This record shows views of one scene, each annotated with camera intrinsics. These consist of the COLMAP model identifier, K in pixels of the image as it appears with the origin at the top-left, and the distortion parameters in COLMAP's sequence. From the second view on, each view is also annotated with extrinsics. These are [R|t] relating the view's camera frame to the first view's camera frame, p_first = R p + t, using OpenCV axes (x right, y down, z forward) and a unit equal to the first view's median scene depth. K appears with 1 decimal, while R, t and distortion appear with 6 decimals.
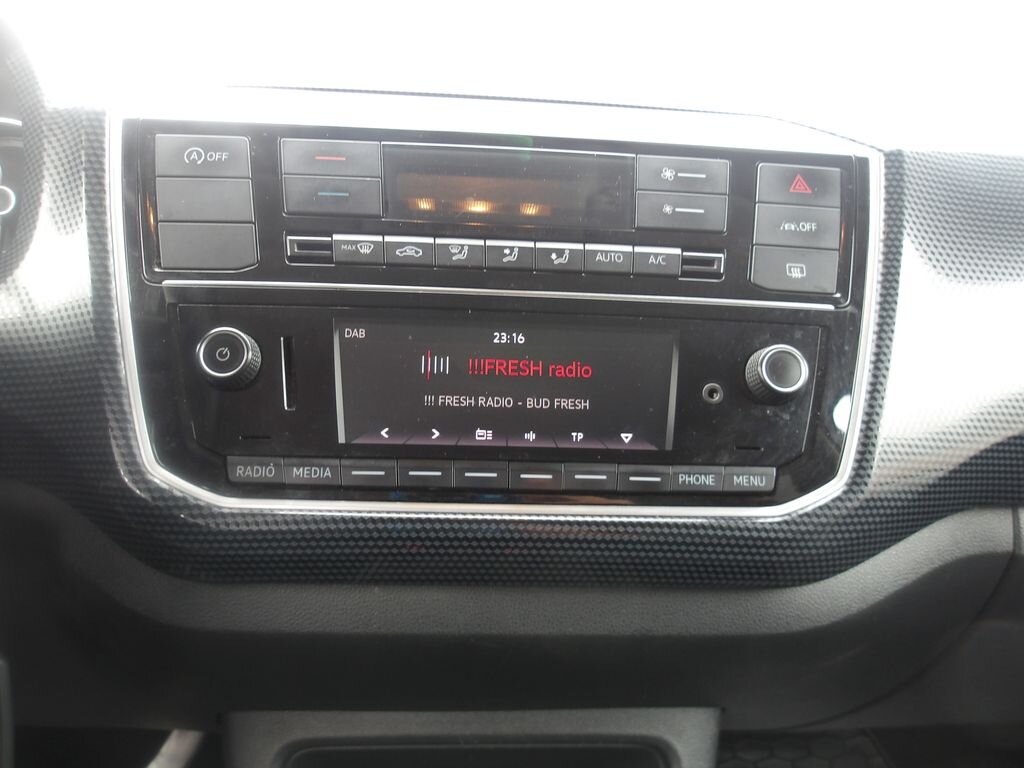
lens RADIAL K [[839.2, 0, 506.0], [0, 839.2, 381.8], [0, 0, 1]] dist [0.000820, 0.011288]
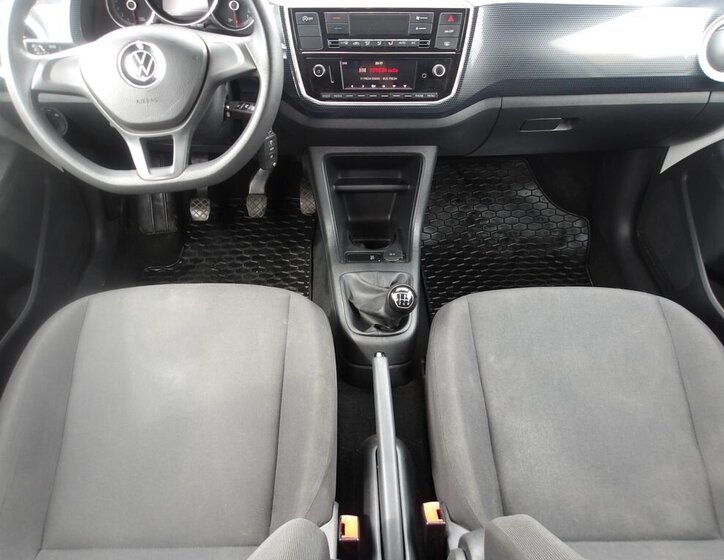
lens RADIAL K [[619.8, 0, 362.0], [0, 619.8, 280.0], [0, 0, 1]] dist [0.010302, 0.001227]
pose [[0.998692, 0.009419, -0.050252, 0.089236], [0.018550, 0.849151, 0.527824, -0.810053], [0.047643, -0.528066, 0.847866, -2.390557]]
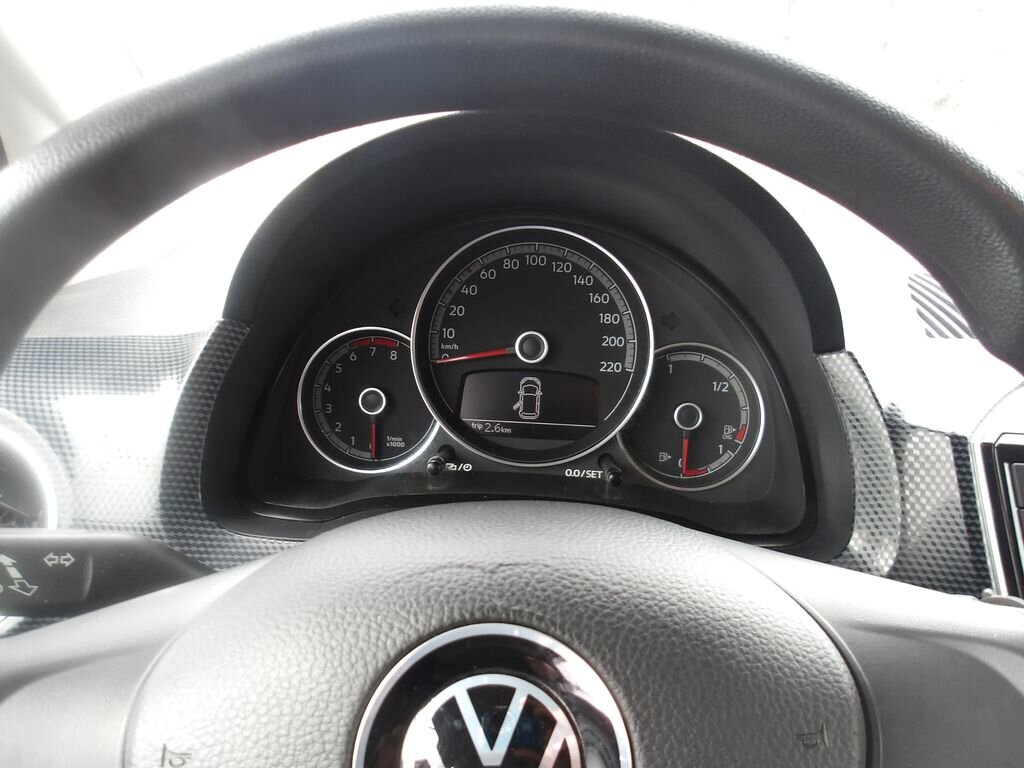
lens RADIAL K [[839.2, 0, 506.0], [0, 839.2, 381.8], [0, 0, 1]] dist [0.000820, 0.011288]
pose [[0.992006, 0.033592, -0.121633, -0.956775], [-0.017931, 0.991659, 0.127637, -0.537843], [0.124906, -0.124436, 0.984334, -0.162828]]
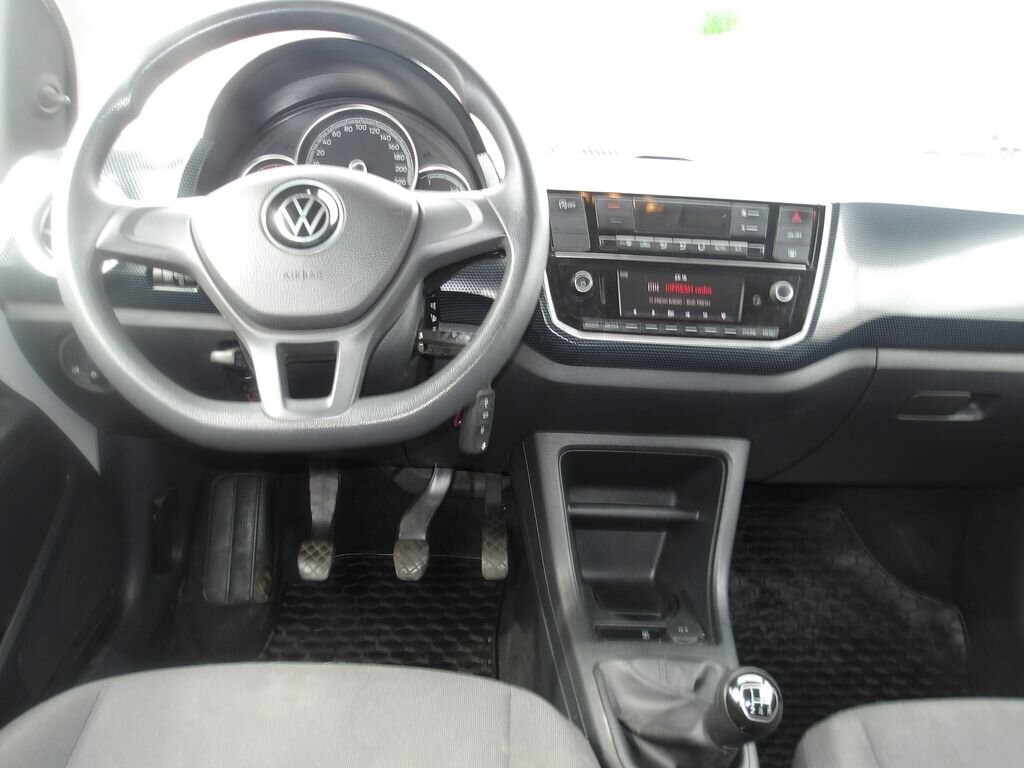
lens RADIAL K [[839.2, 0, 506.0], [0, 839.2, 381.8], [0, 0, 1]] dist [0.000820, 0.011288]
pose [[0.999019, 0.025550, -0.036179, -0.443654], [-0.020480, 0.990748, 0.134157, -0.070423], [0.039272, -0.133284, 0.990299, -1.696953]]
